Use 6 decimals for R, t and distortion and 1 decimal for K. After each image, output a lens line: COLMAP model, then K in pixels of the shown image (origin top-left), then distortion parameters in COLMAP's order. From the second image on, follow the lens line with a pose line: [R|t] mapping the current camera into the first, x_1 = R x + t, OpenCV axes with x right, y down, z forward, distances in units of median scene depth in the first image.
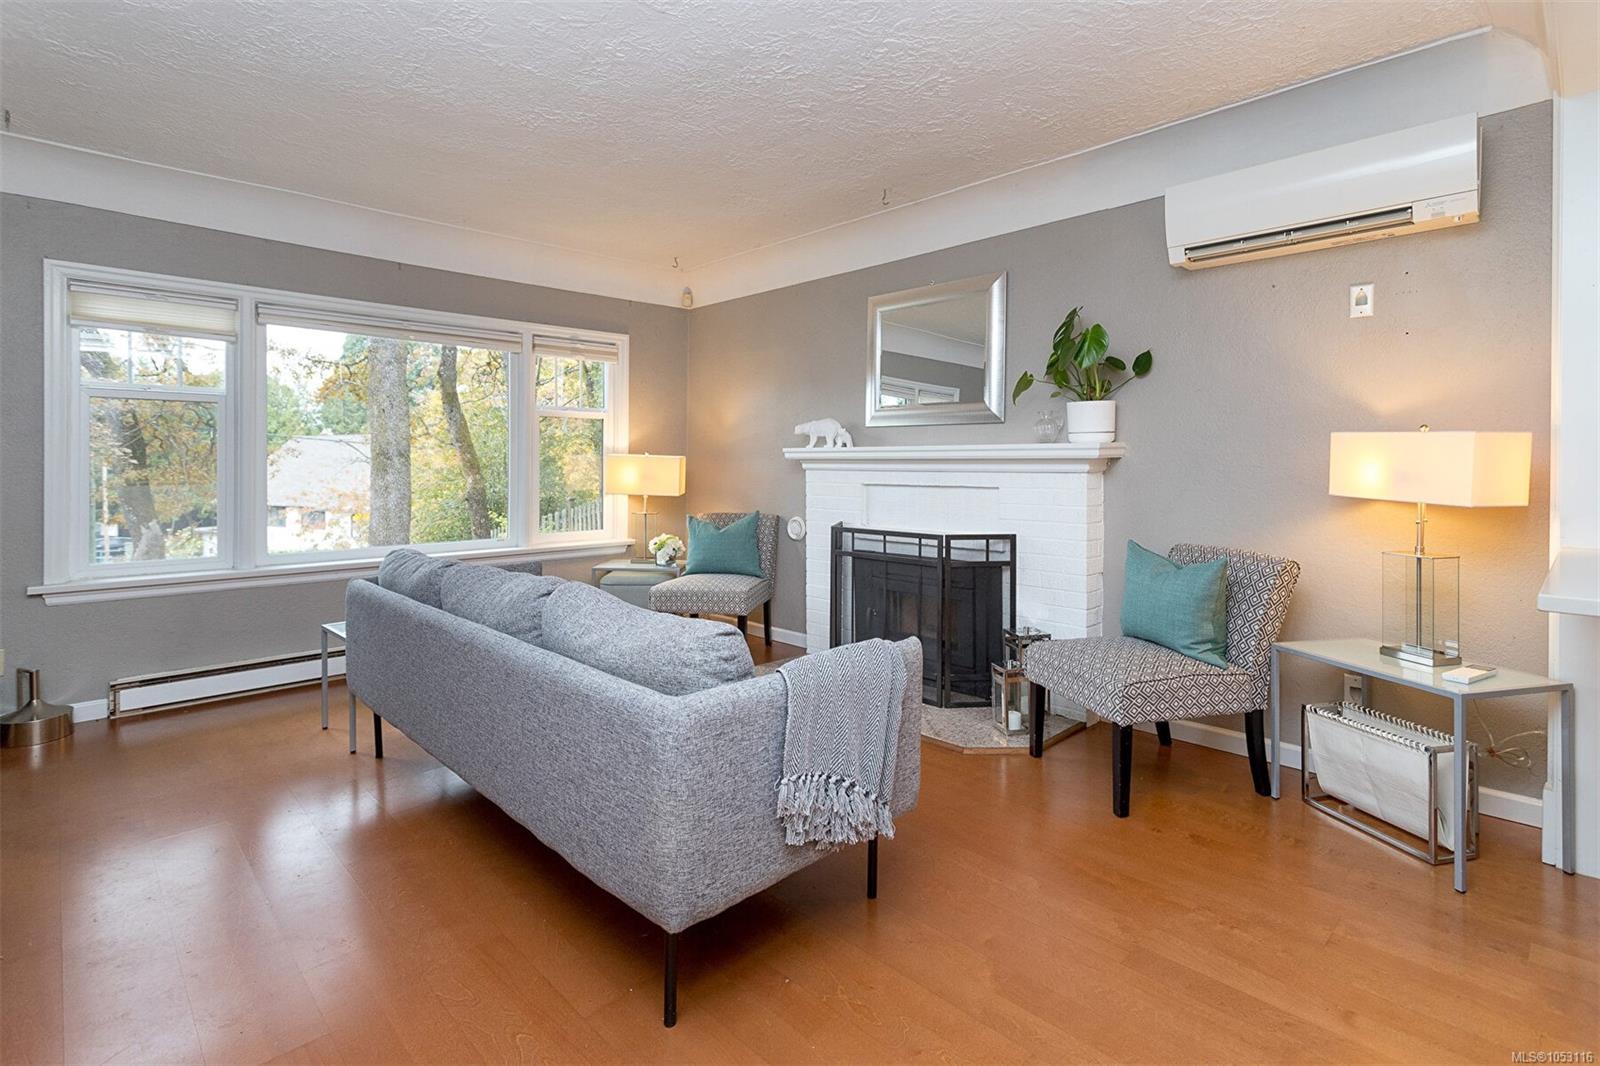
lens RADIAL K [[756.4, 0, 796.8], [0, 756.4, 472.0], [0, 0, 1]] dist [0.000636, 0.000407]
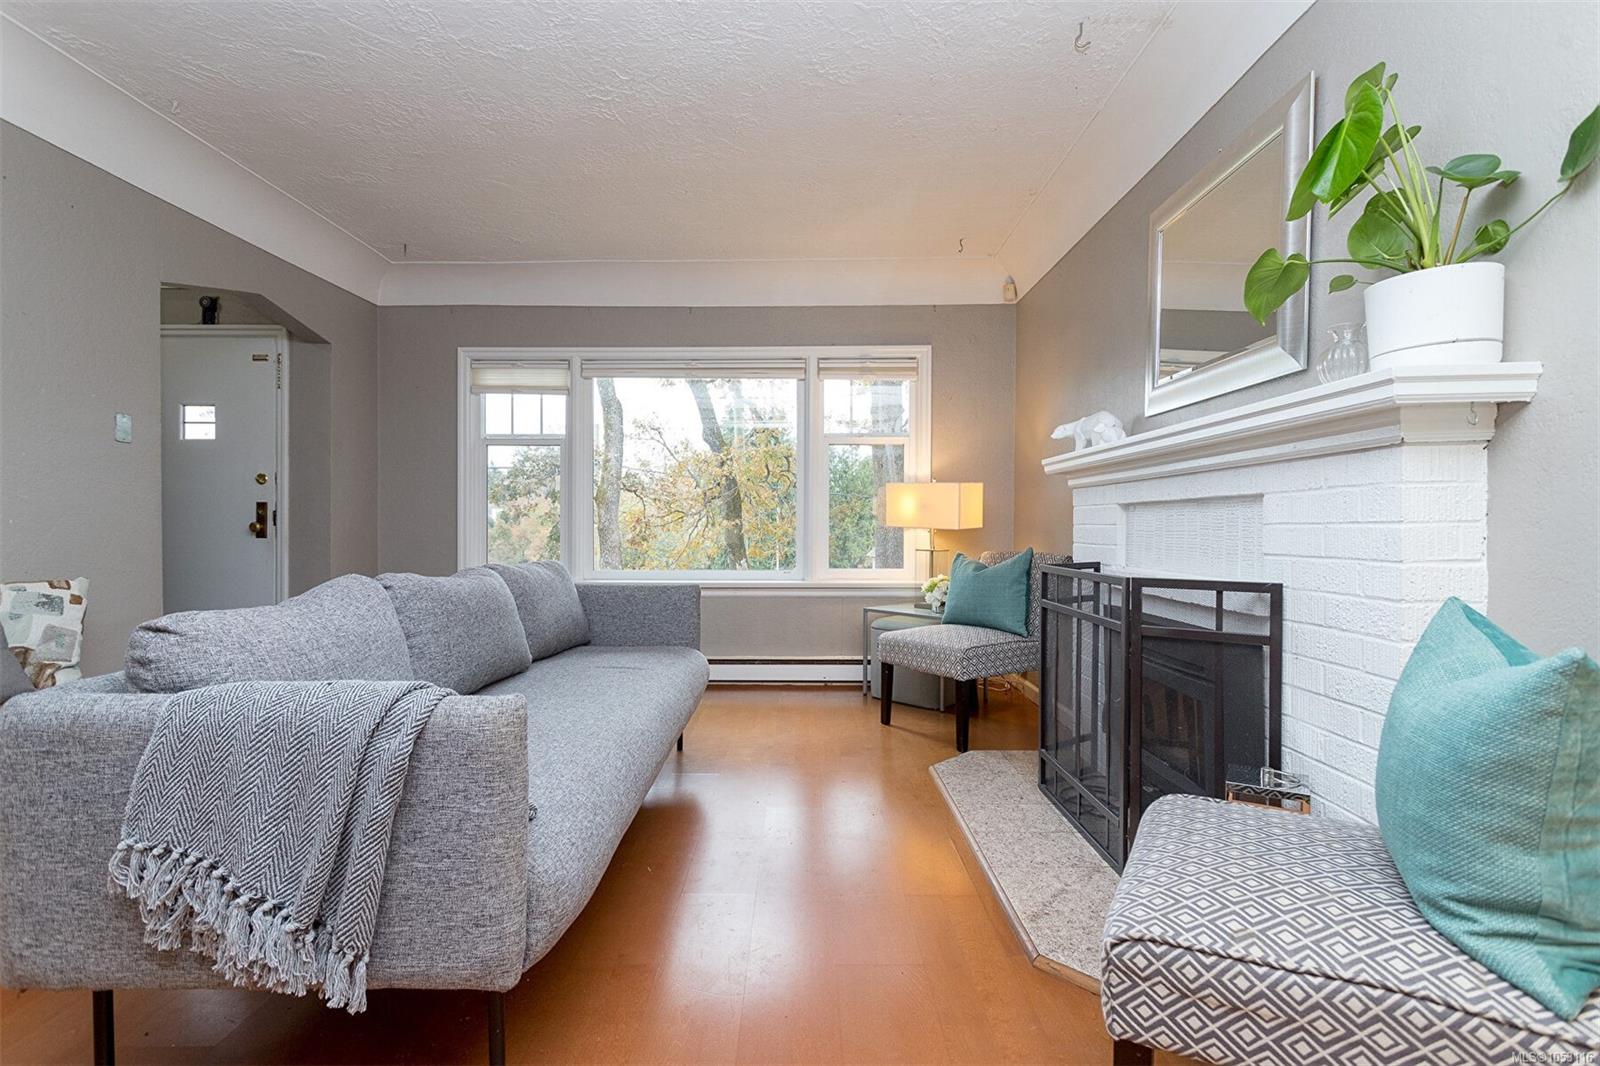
lens RADIAL K [[753.1, 0, 800.0], [0, 753.1, 533.0], [0, 0, 1]] dist [0.002299, 0.000772]
pose [[0.716890, 0.007481, -0.697146, 0.325900], [-0.009239, 0.999957, 0.001229, 0.040729], [0.697125, 0.005560, 0.716928, 0.333396]]
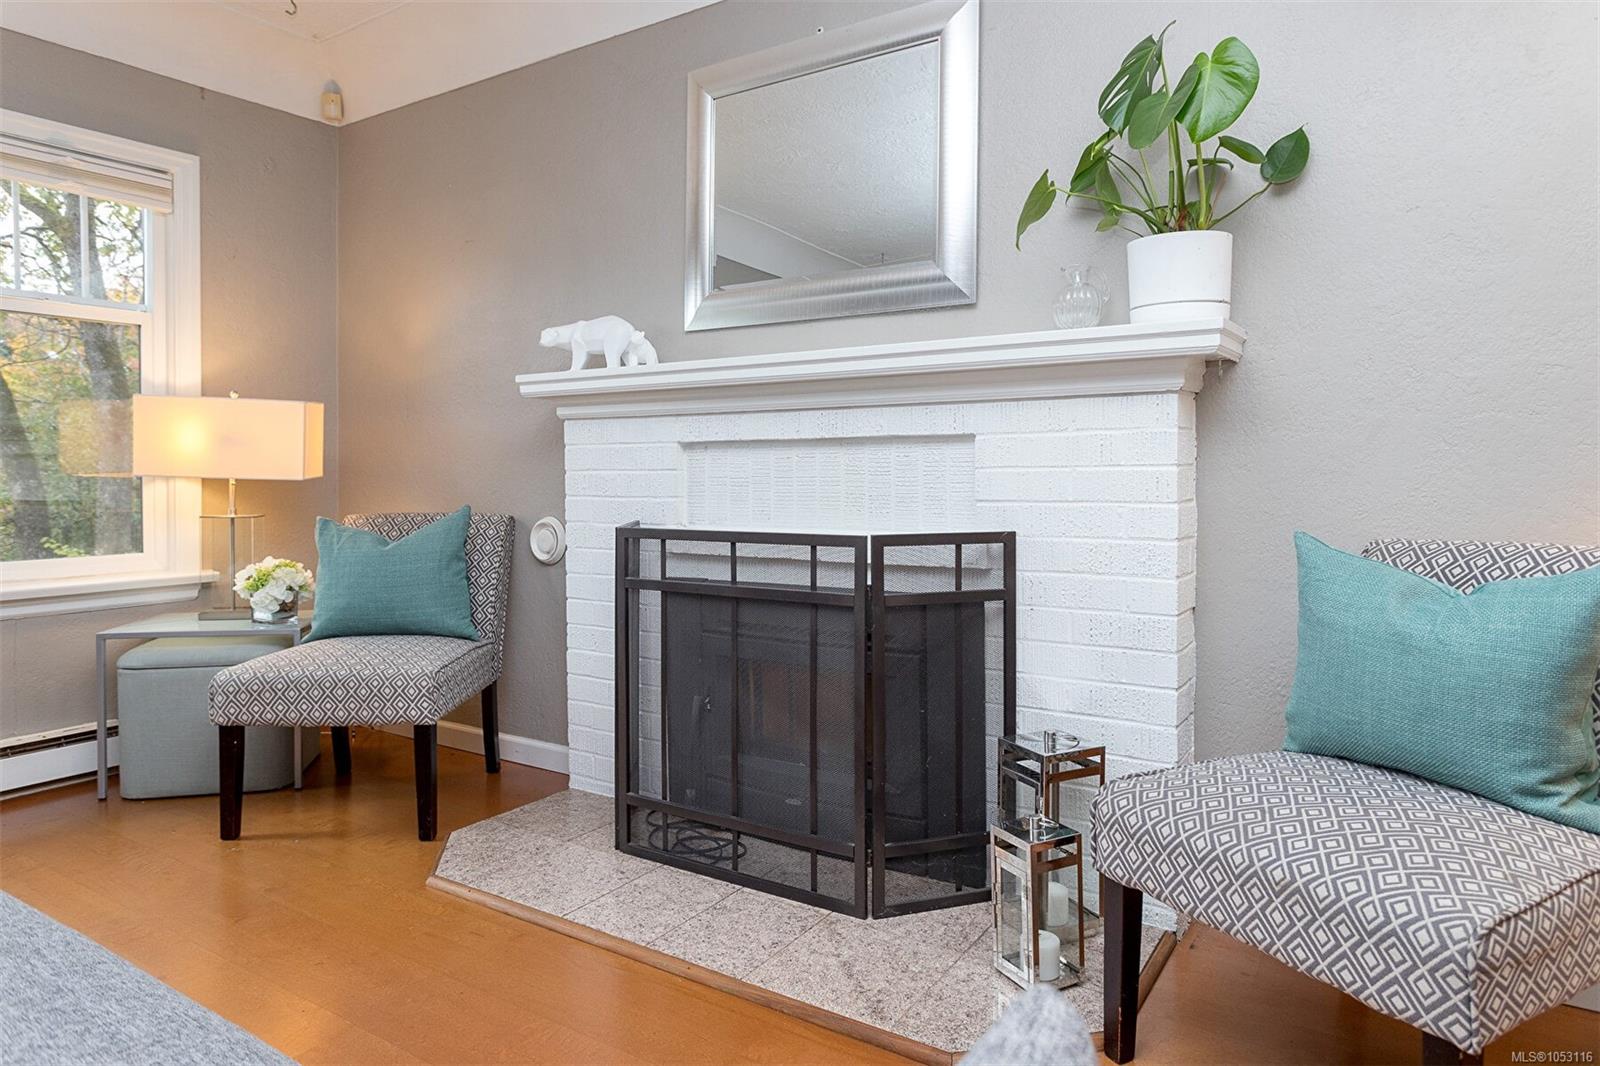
lens RADIAL K [[977.0, 0, 797.4], [0, 977.0, 487.6], [0, 0, 1]] dist [-0.003179, -0.000119]
pose [[0.975720, -0.007257, 0.218904, 0.020978], [0.006700, 0.999972, 0.003290, 0.041732], [-0.218921, -0.001743, 0.975741, 0.351937]]
